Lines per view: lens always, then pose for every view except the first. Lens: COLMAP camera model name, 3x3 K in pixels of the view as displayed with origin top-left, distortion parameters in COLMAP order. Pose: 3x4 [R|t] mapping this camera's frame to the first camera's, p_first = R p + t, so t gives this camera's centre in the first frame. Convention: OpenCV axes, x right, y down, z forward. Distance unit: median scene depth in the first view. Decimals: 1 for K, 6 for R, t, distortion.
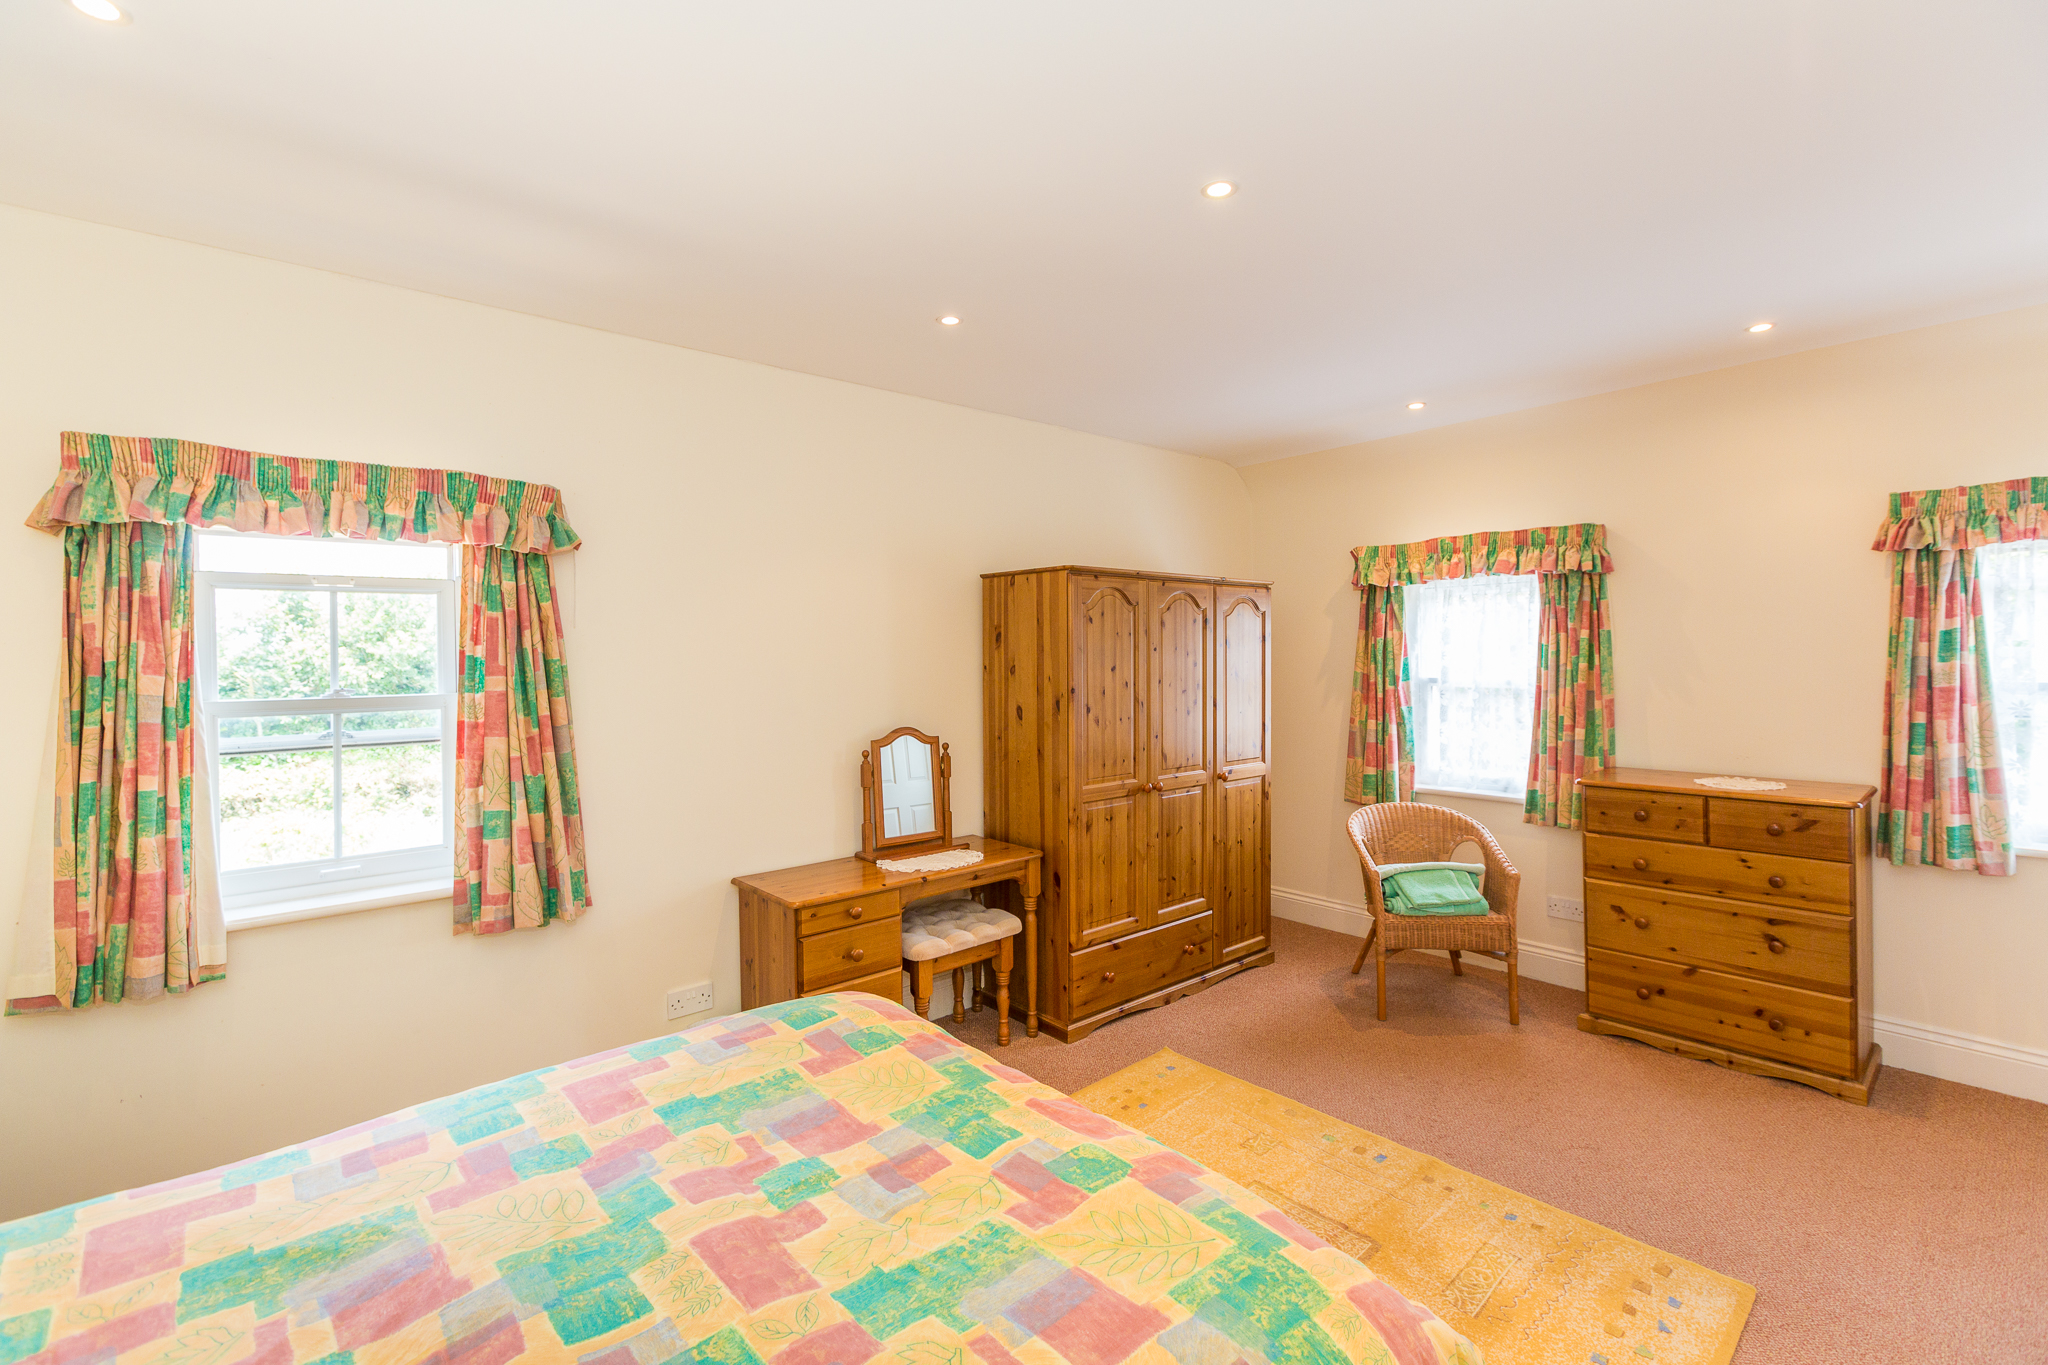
lens RADIAL K [[925.3, 0, 1009.3], [0, 925.3, 641.5], [0, 0, 1]] dist [-0.001966, 0.000118]
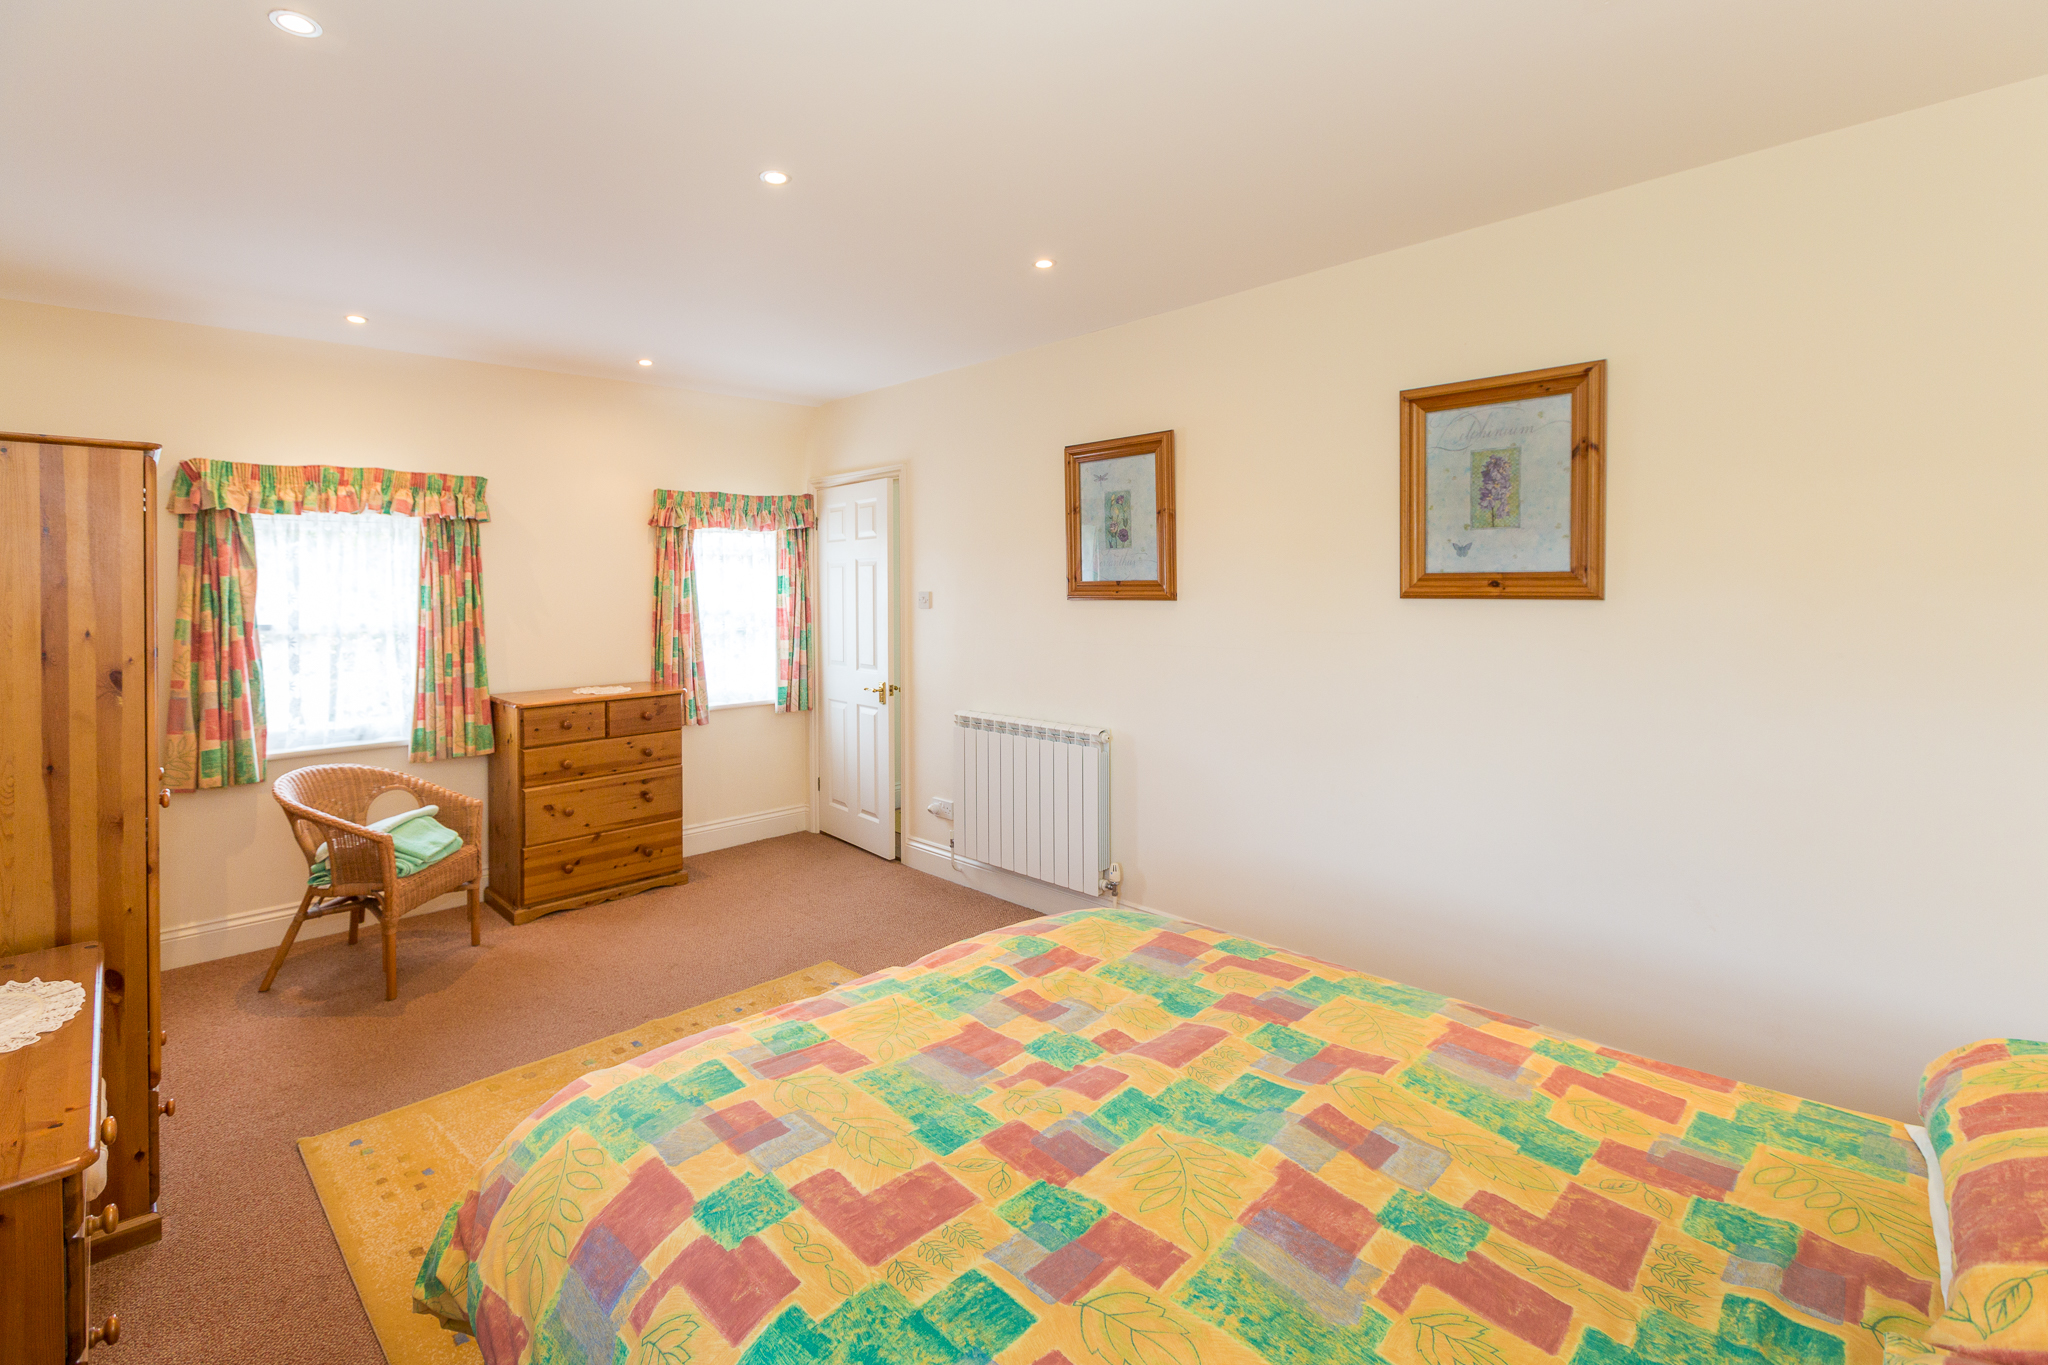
lens RADIAL K [[907.6, 0, 1023.0], [0, 907.6, 596.2], [0, 0, 1]] dist [0.001363, 0.000173]
pose [[-0.074514, -0.000052, 0.997220, -0.563346], [-0.002804, 0.999996, -0.000157, 0.015072], [-0.997216, -0.002808, -0.074514, 0.482962]]
